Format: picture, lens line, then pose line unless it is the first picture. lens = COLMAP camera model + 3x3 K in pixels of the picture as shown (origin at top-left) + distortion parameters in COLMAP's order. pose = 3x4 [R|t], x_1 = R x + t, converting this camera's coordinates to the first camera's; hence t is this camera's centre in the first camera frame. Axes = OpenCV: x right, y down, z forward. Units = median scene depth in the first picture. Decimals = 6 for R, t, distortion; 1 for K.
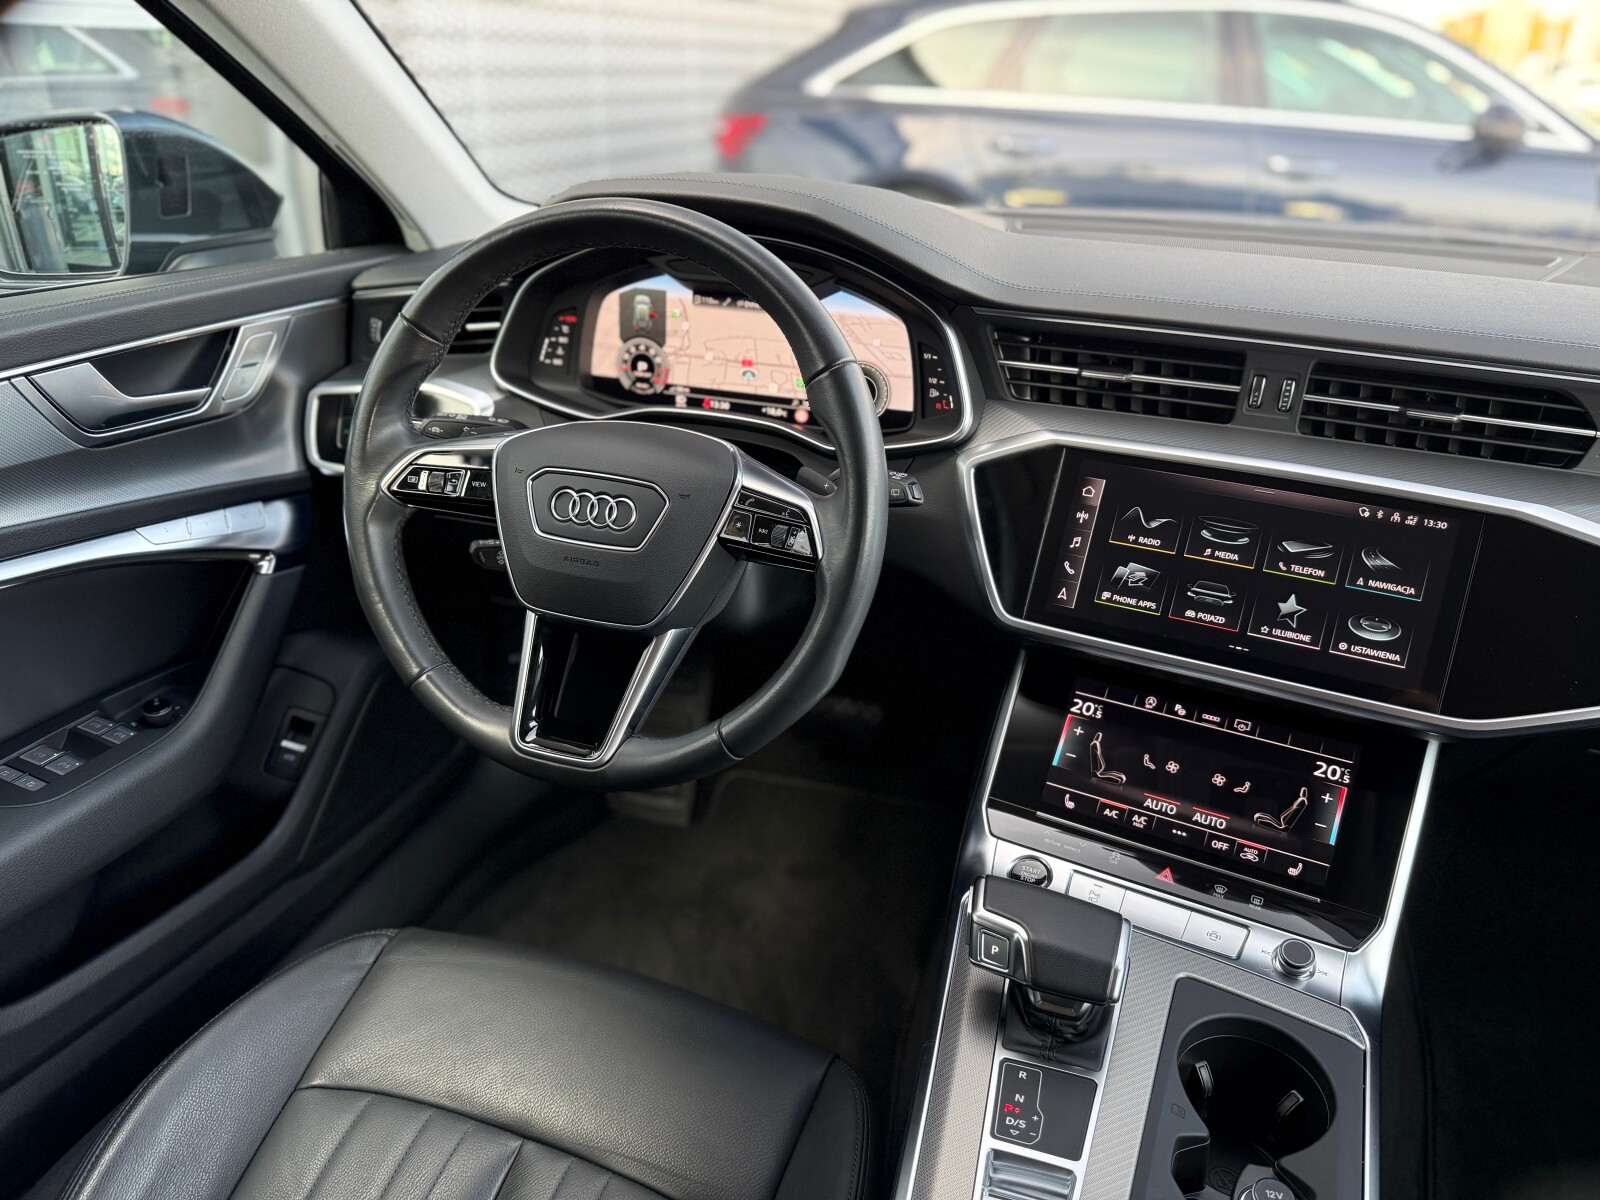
lens RADIAL K [[1133.3, 0, 799.3], [0, 1133.3, 605.1], [0, 0, 1]] dist [0.166748, -0.367183]
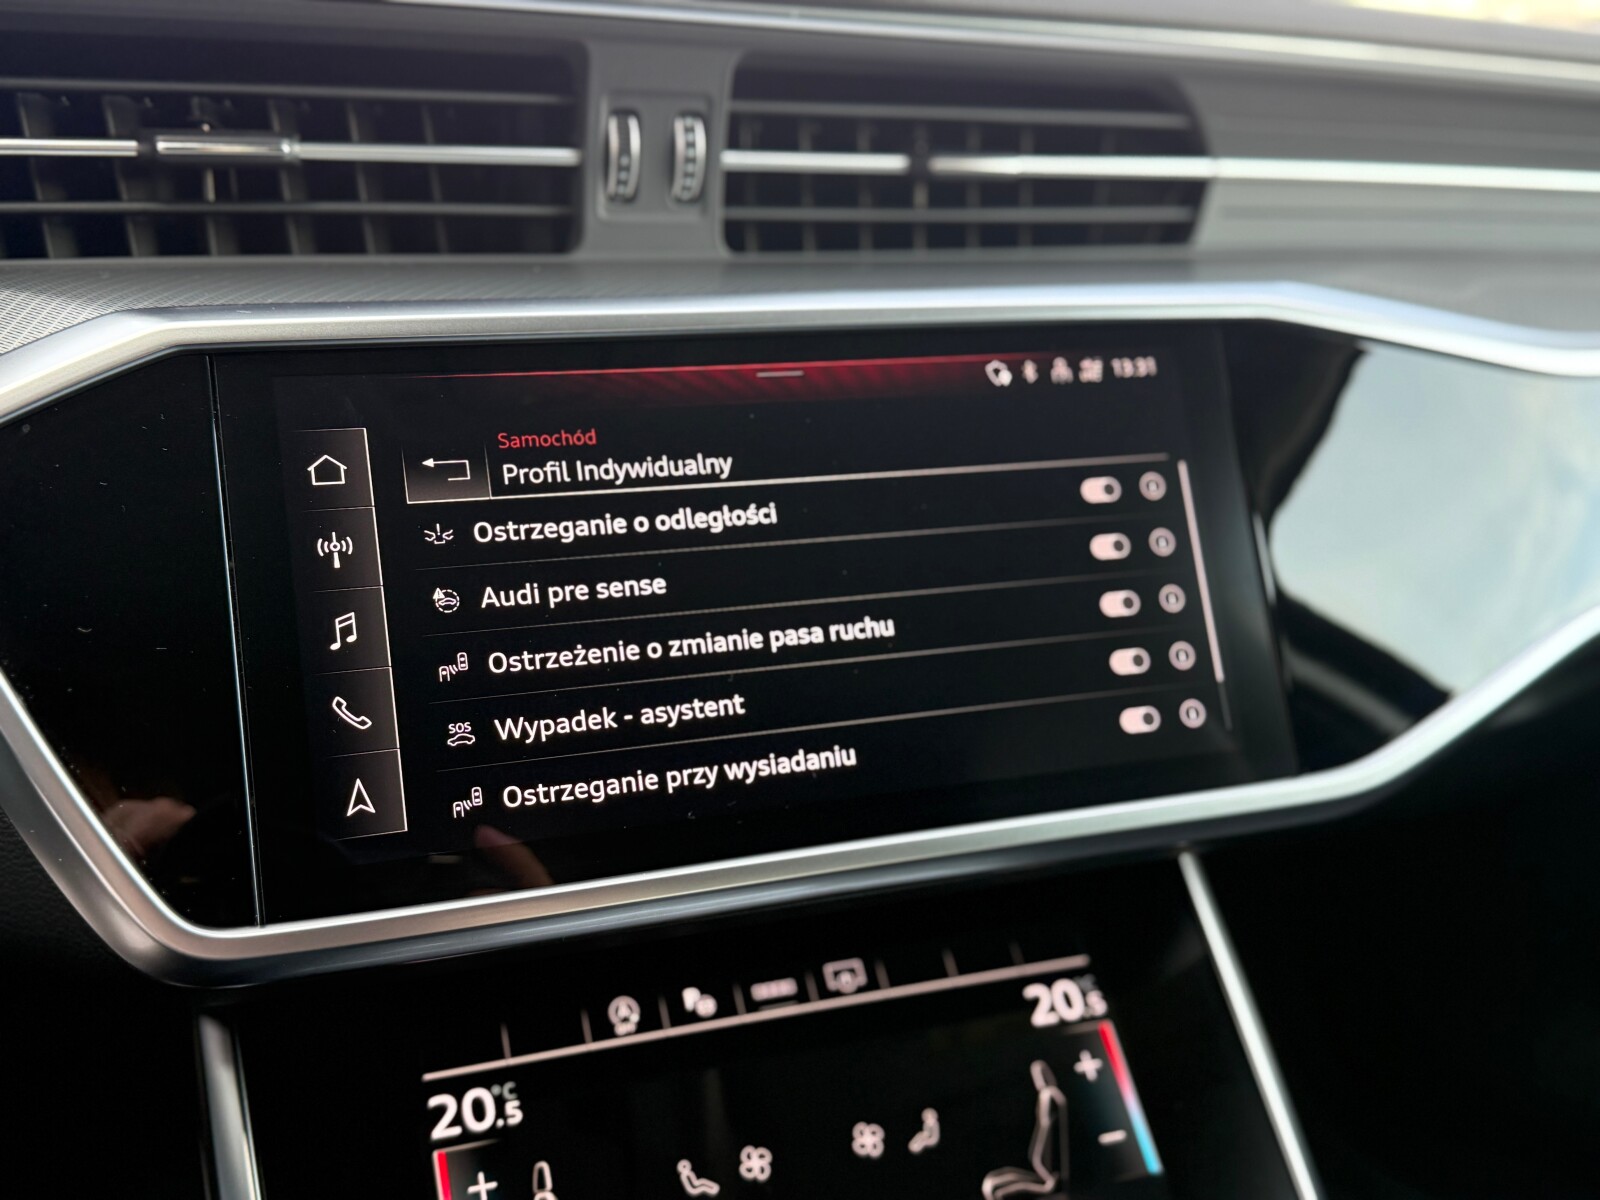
lens RADIAL K [[1616.7, 0, 796.6], [0, 1616.7, 603.0], [0, 0, 1]] dist [0.176327, -0.351250]
pose [[0.671100, -0.227431, 0.705620, 0.009075], [0.311104, 0.950319, 0.010416, -0.028709], [-0.672933, 0.212531, 0.708513, 0.603442]]
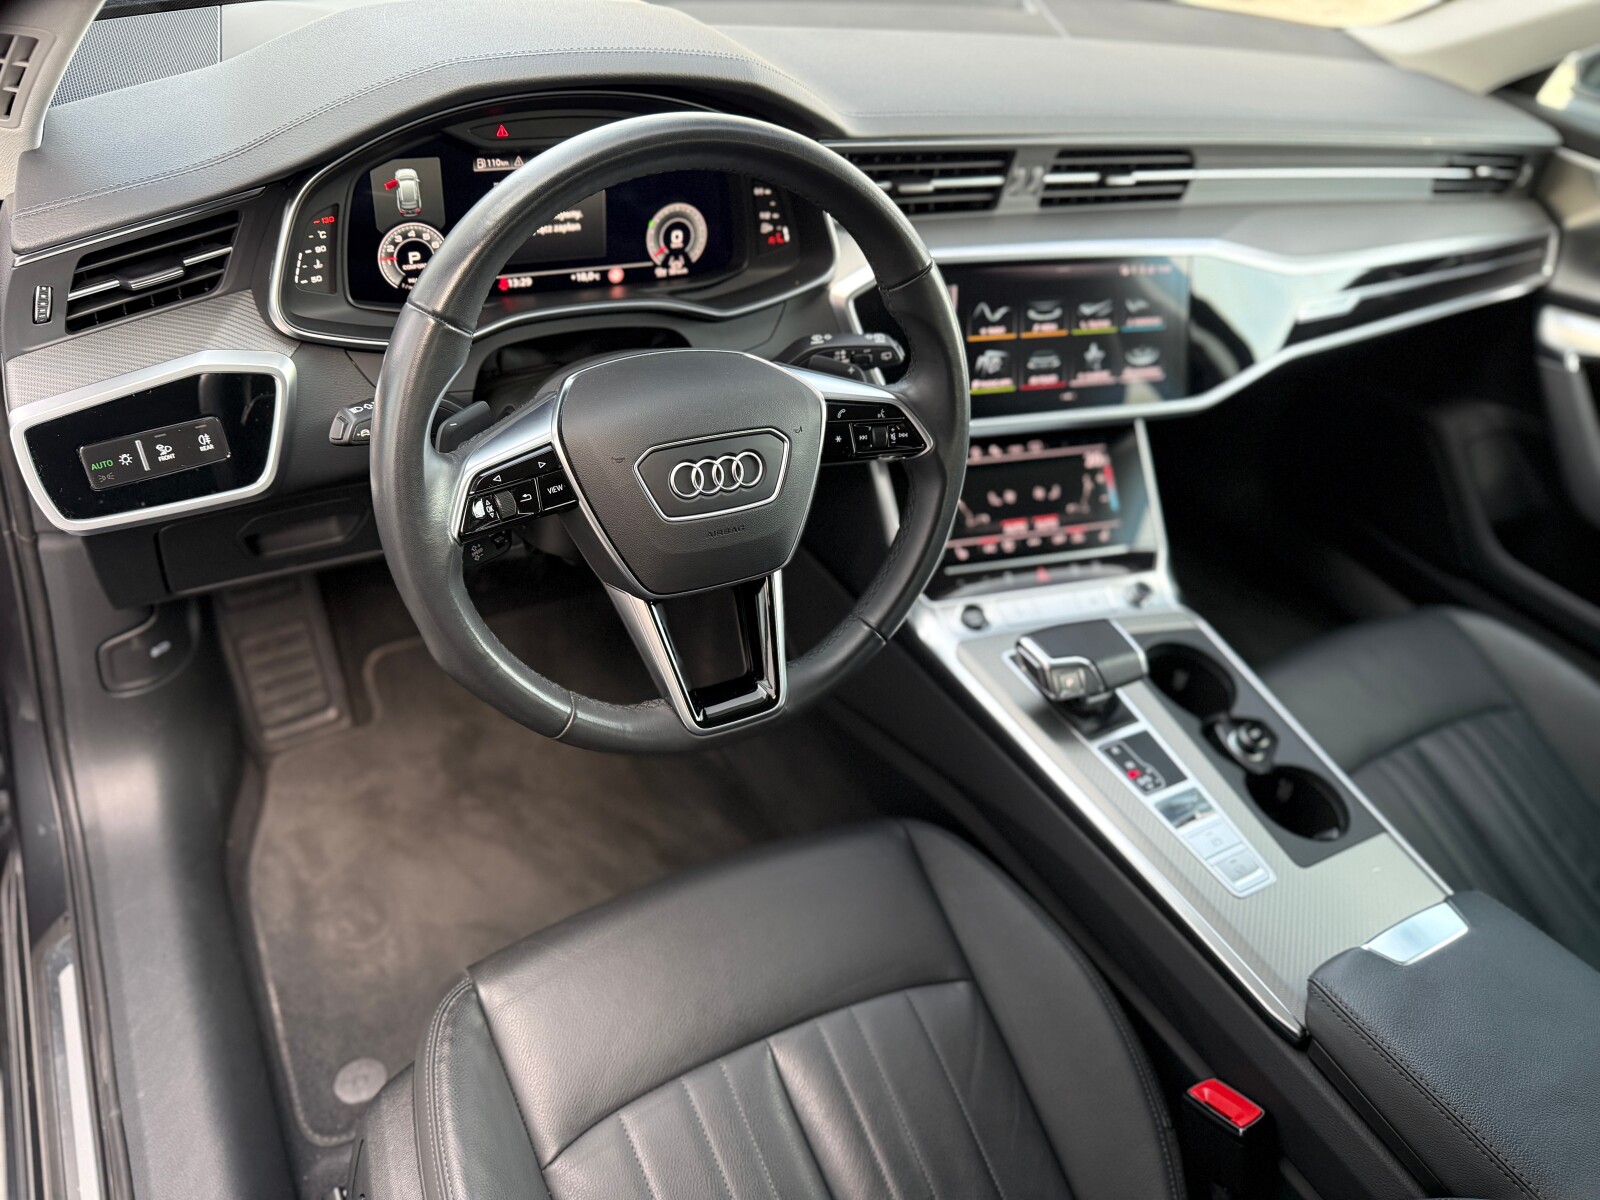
lens RADIAL K [[1125.7, 0, 793.8], [0, 1125.7, 602.8], [0, 0, 1]] dist [0.136863, -0.211787]
pose [[0.666013, -0.424657, 0.613264, -0.689235], [0.213231, 0.896214, 0.389016, -0.308301], [-0.714814, -0.128323, 0.687440, 0.288341]]
